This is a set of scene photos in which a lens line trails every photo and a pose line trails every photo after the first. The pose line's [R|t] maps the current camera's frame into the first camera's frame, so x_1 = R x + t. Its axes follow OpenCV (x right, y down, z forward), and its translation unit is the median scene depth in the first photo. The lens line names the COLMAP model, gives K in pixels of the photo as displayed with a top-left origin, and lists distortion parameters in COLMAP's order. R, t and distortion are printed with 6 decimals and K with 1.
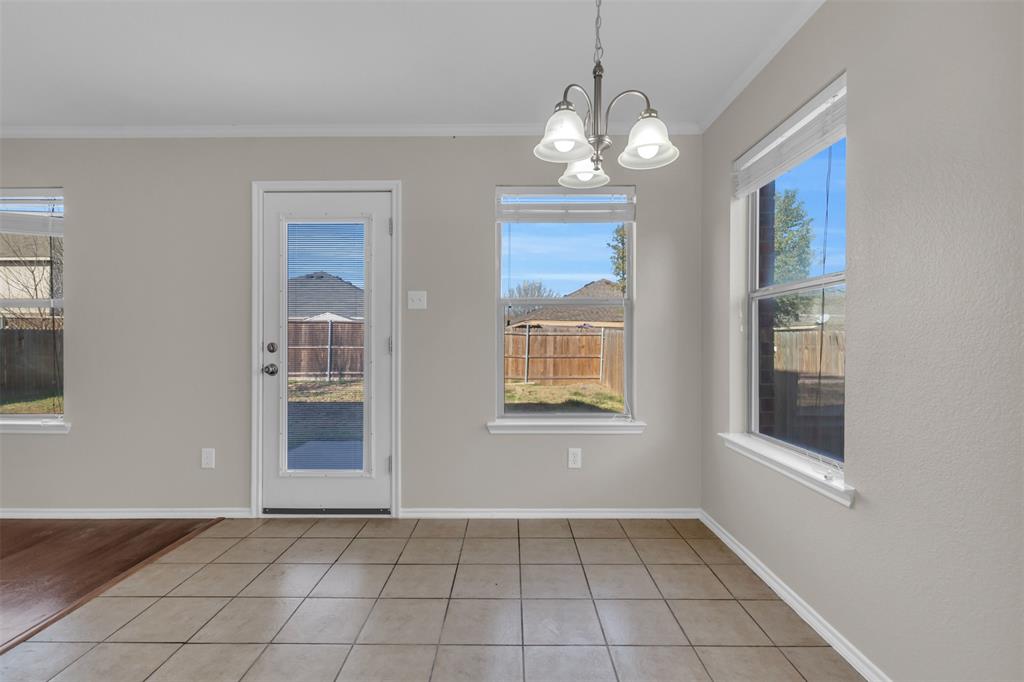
lens RADIAL K [[469.0, 0, 515.2], [0, 469.0, 341.6], [0, 0, 1]] dist [0.000536, -0.001248]
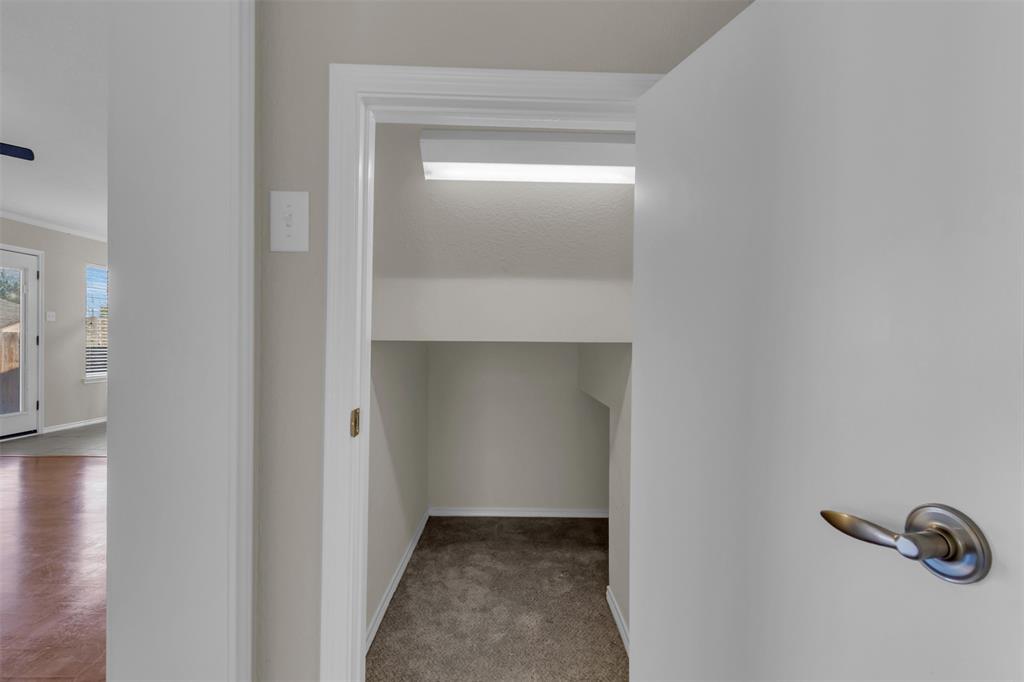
lens RADIAL K [[469.0, 0, 512.9], [0, 469.0, 338.3], [0, 0, 1]] dist [0.000536, -0.001248]
pose [[-0.043448, 0.004280, 0.999047, -2.165449], [-0.002262, 0.999988, -0.004382, 0.003540], [-0.999053, -0.002450, -0.043437, -0.769997]]
